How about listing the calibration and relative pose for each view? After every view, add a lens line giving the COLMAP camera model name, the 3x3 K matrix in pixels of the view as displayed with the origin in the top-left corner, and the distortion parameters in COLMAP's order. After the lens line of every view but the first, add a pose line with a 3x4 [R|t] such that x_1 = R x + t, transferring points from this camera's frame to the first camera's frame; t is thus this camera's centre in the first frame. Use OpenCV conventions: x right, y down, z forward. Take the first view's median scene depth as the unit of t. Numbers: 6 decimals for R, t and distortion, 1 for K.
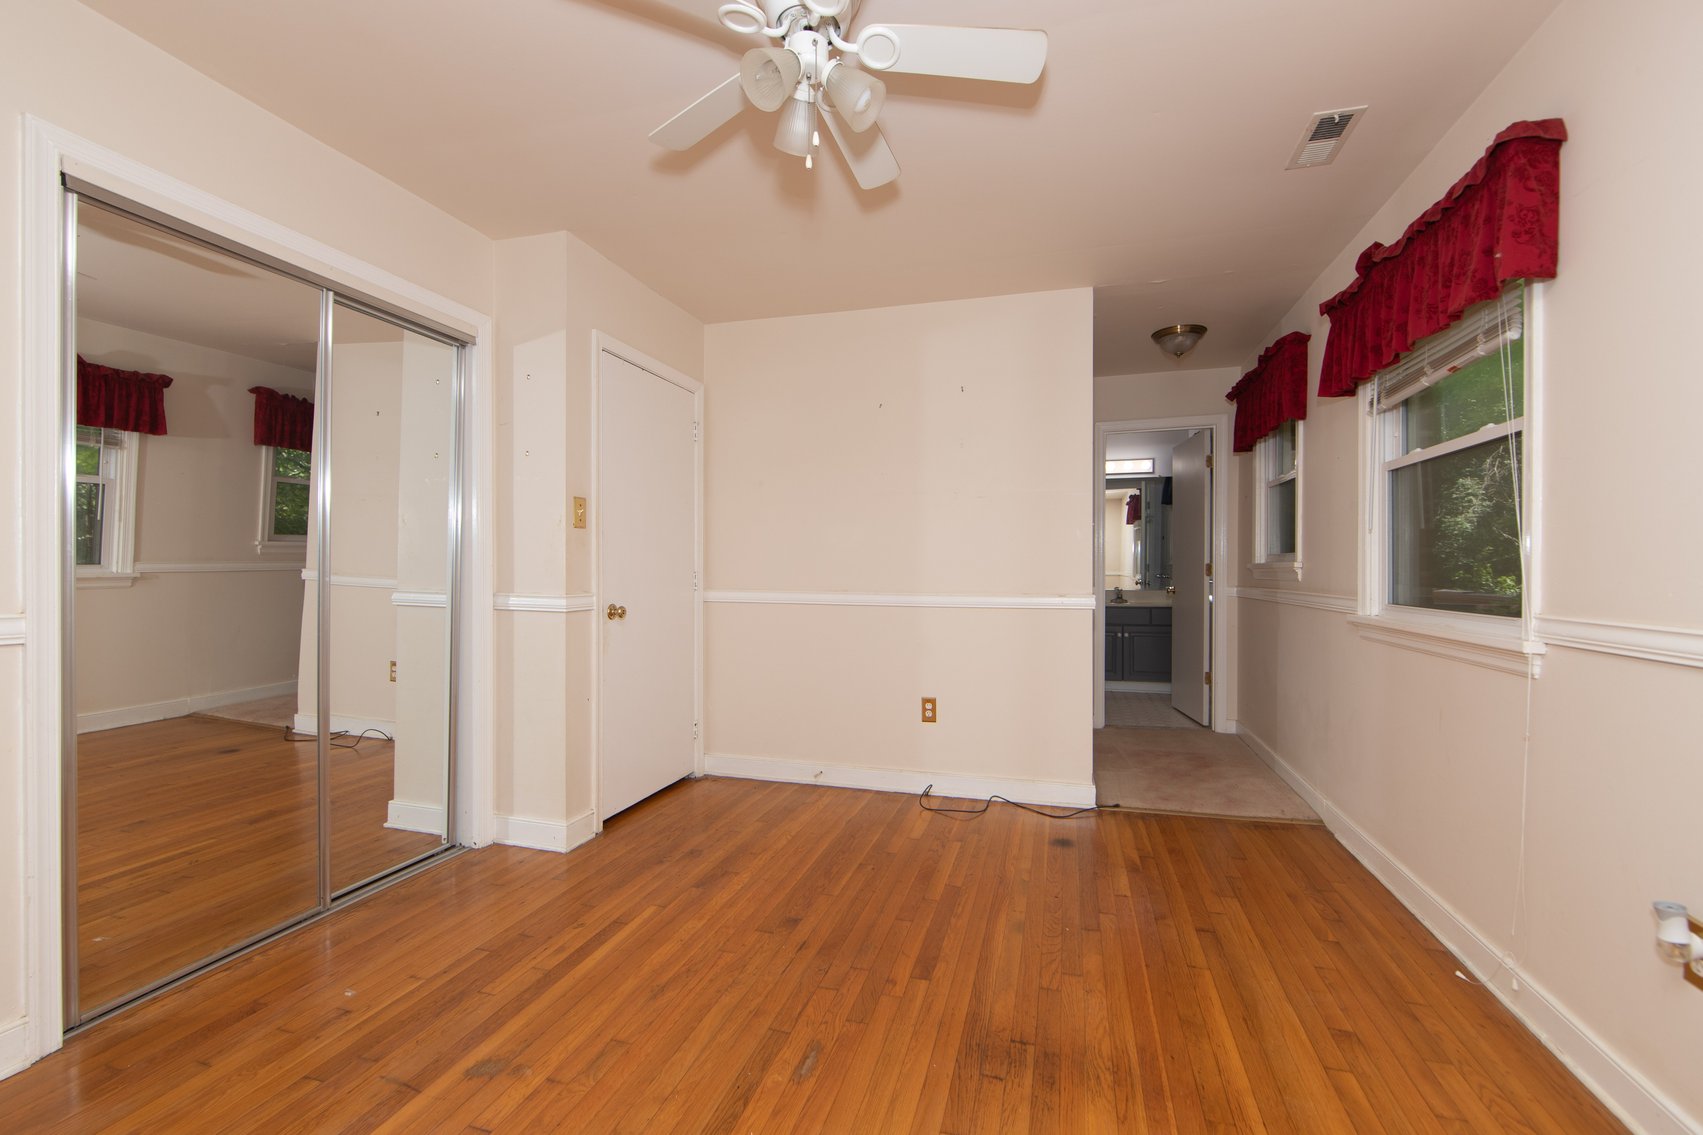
lens RADIAL K [[699.0, 0, 843.9], [0, 699.0, 574.7], [0, 0, 1]] dist [-0.001066, -0.000459]
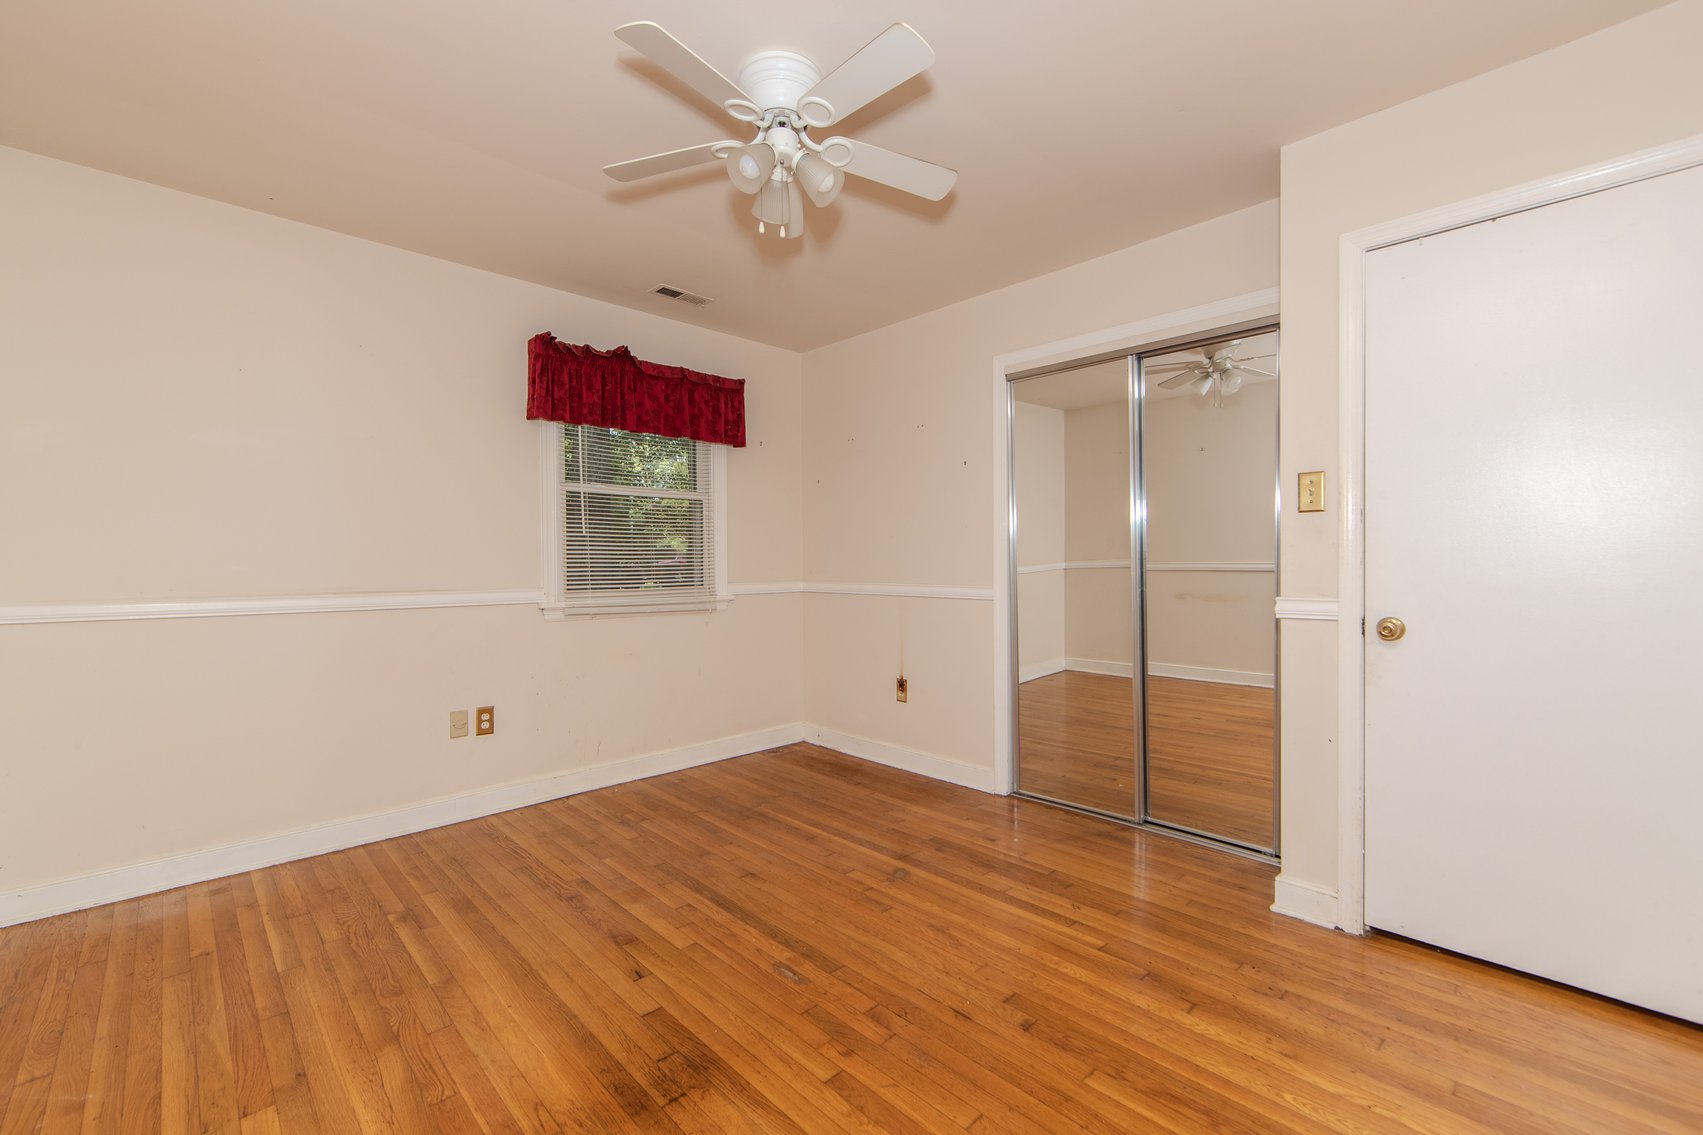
lens RADIAL K [[714.1, 0, 888.3], [0, 714.1, 570.8], [0, 0, 1]] dist [0.000214, 0.000091]
pose [[-0.449167, 0.007742, -0.893415, 0.645471], [-0.006693, 0.999905, 0.012029, -0.010211], [0.893423, 0.011383, -0.449072, 1.129979]]
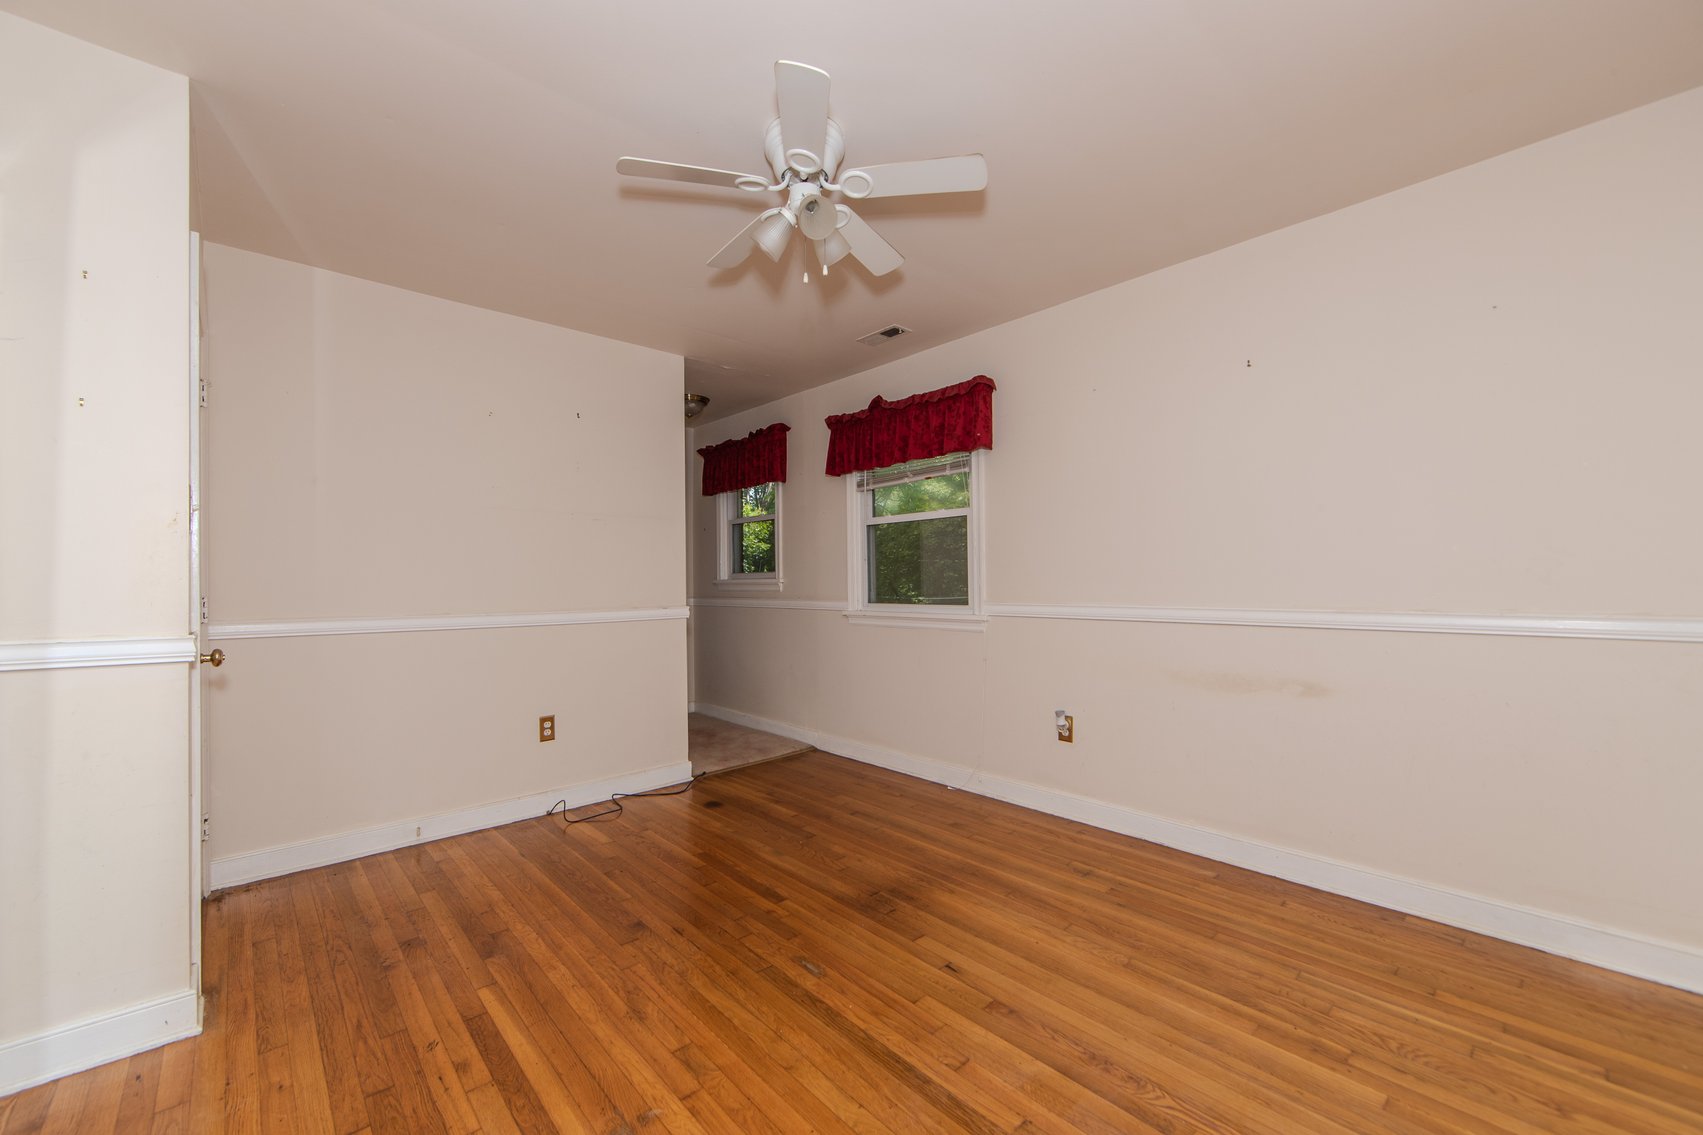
lens RADIAL K [[699.0, 0, 843.9], [0, 699.0, 574.7], [0, 0, 1]] dist [-0.001066, -0.000459]
pose [[0.517711, 0.000772, 0.855555, -0.747518], [0.020254, 0.999708, -0.013158, -0.005699], [-0.855316, 0.024140, 0.517544, 0.172635]]
